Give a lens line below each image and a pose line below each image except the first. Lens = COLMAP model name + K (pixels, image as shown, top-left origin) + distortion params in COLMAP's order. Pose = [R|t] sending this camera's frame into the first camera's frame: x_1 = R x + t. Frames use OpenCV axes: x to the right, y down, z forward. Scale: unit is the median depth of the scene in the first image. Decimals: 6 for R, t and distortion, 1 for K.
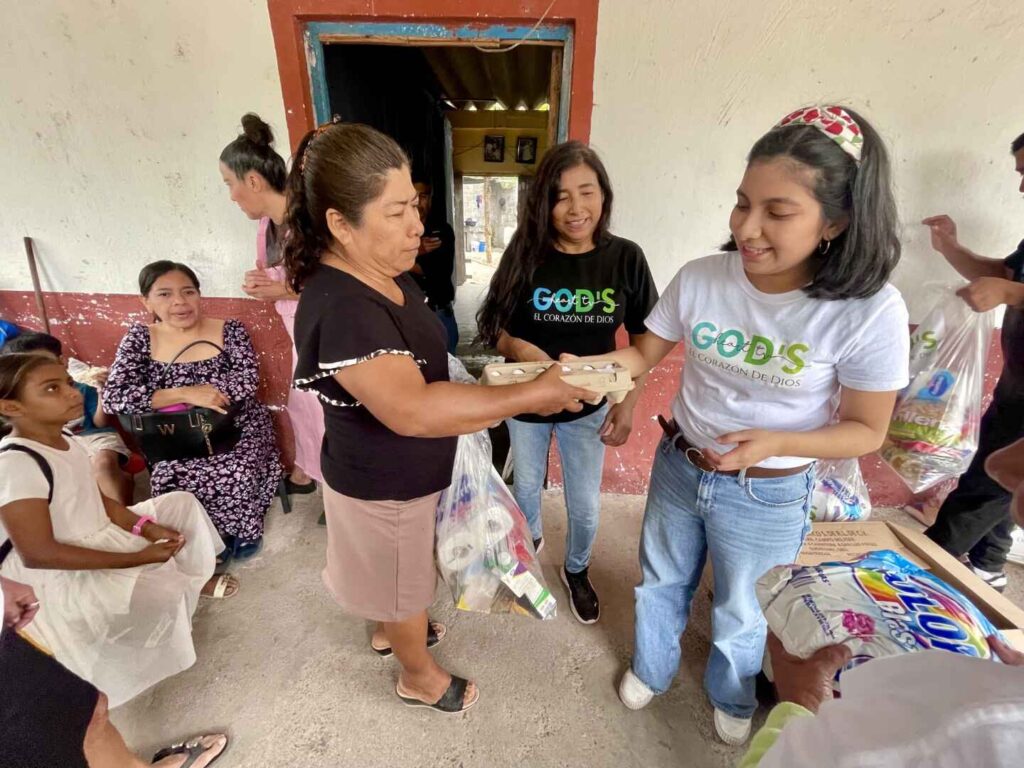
lens RADIAL K [[410.7, 0, 508.5], [0, 410.7, 387.9], [0, 0, 1]] dist [0.004622, 0.000154]
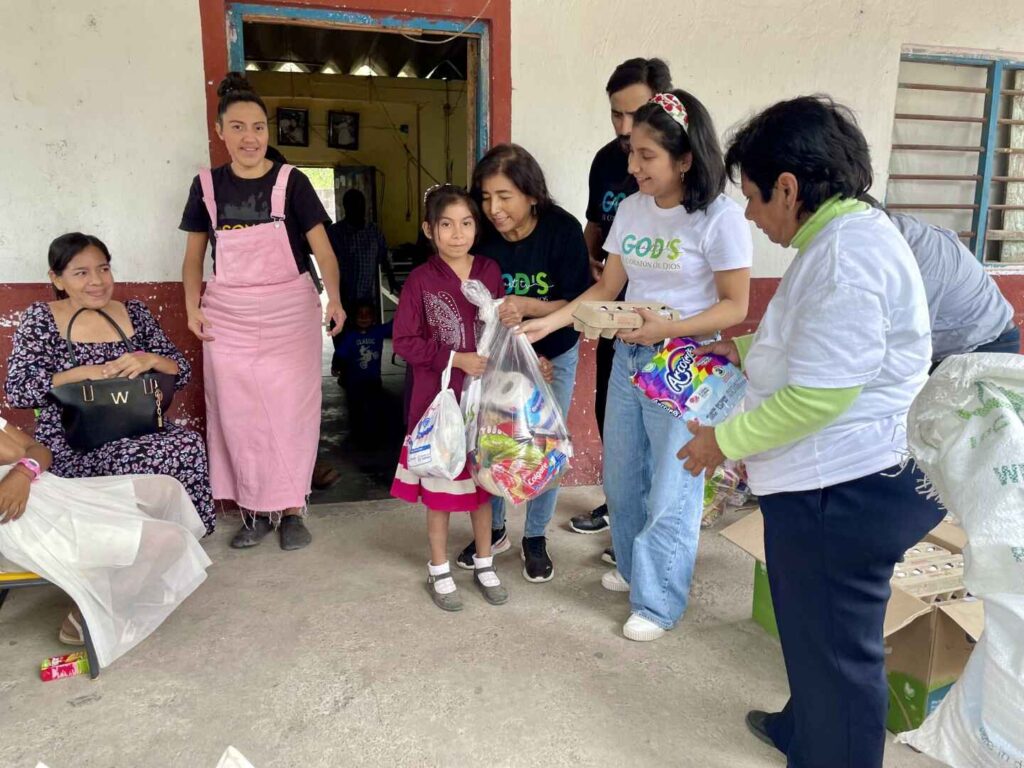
lens RADIAL K [[786.4, 0, 501.9], [0, 786.4, 403.9], [0, 0, 1]] dist [0.036553, -0.067551]
pose [[0.958385, -0.067085, 0.277486, -0.440250], [0.119576, 0.976955, -0.176804, 0.449403], [-0.259230, 0.202627, 0.944321, -0.736815]]
